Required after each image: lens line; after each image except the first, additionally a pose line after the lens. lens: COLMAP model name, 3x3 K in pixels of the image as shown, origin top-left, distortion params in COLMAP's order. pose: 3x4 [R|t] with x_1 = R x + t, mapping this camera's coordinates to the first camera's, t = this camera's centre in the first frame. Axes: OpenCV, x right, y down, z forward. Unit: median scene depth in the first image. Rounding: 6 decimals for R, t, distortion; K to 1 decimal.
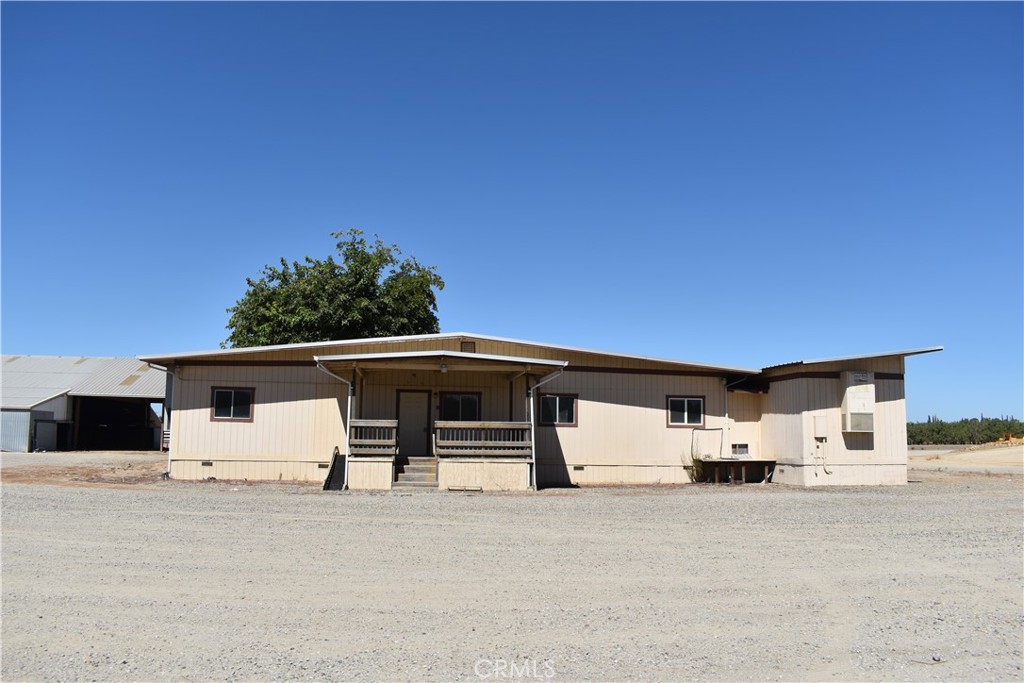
lens RADIAL K [[795.6, 0, 512.7], [0, 795.6, 340.7], [0, 0, 1]] dist [-0.094824, 0.015755]
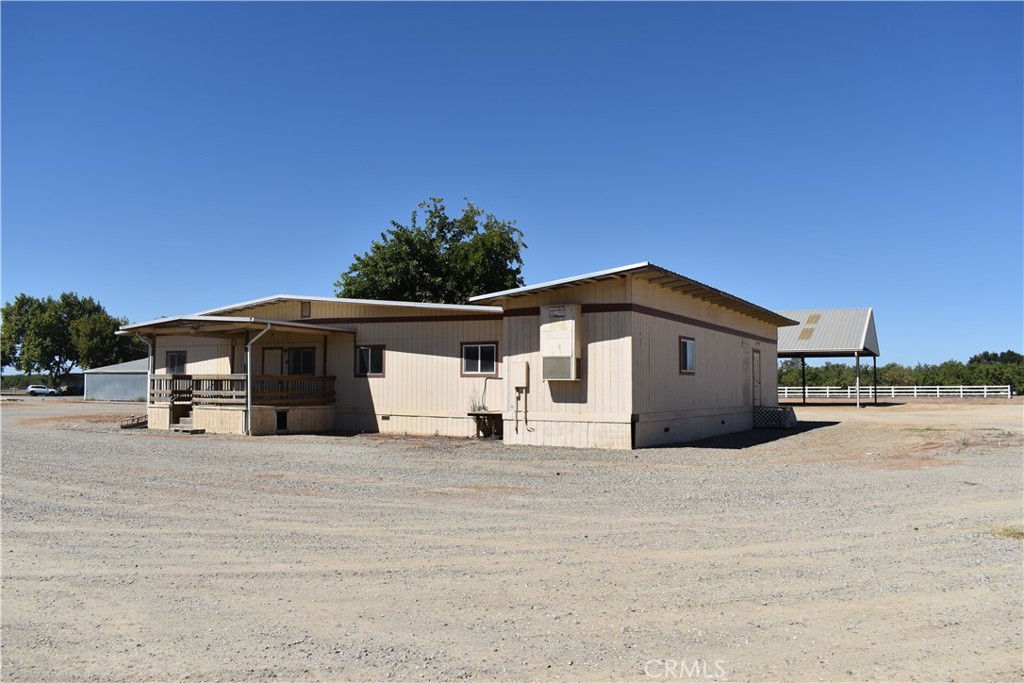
lens RADIAL K [[795.6, 0, 508.6], [0, 795.6, 341.6], [0, 0, 1]] dist [-0.094824, 0.015755]
pose [[0.788088, -0.043040, -0.614057, 0.845570], [0.079317, 0.996337, 0.031962, 0.044175], [0.610432, -0.073894, 0.788615, 0.307337]]
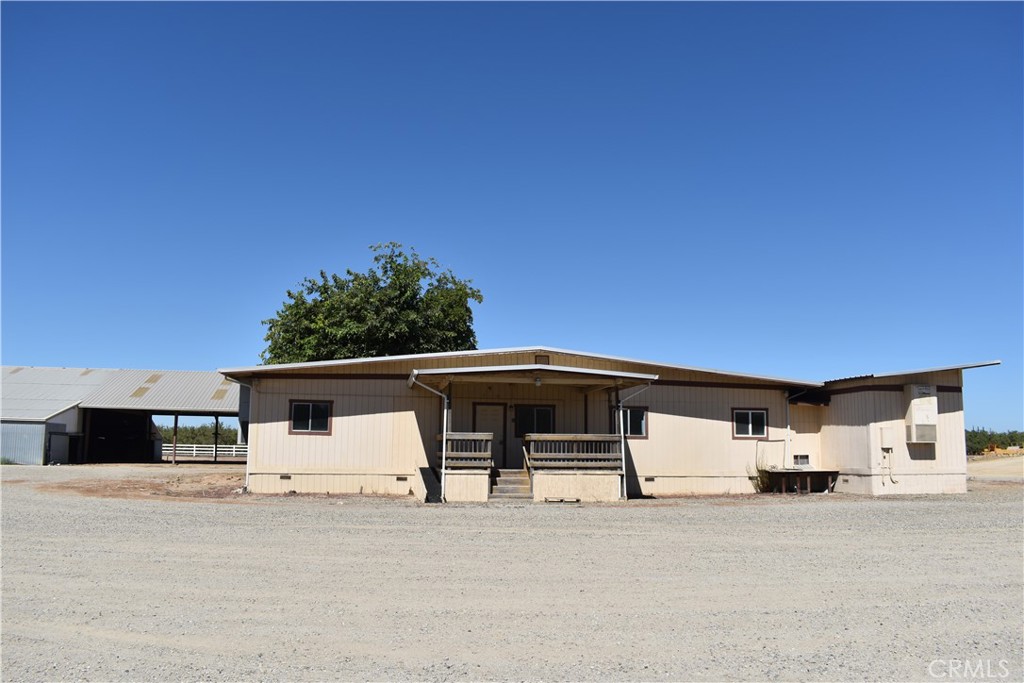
lens RADIAL K [[795.6, 0, 515.3], [0, 795.6, 338.9], [0, 0, 1]] dist [-0.094824, 0.015755]
pose [[0.999330, 0.003174, 0.036457, -0.128766], [-0.002541, 0.999845, -0.017393, -0.001933], [-0.036506, 0.017289, 0.999184, -0.014142]]
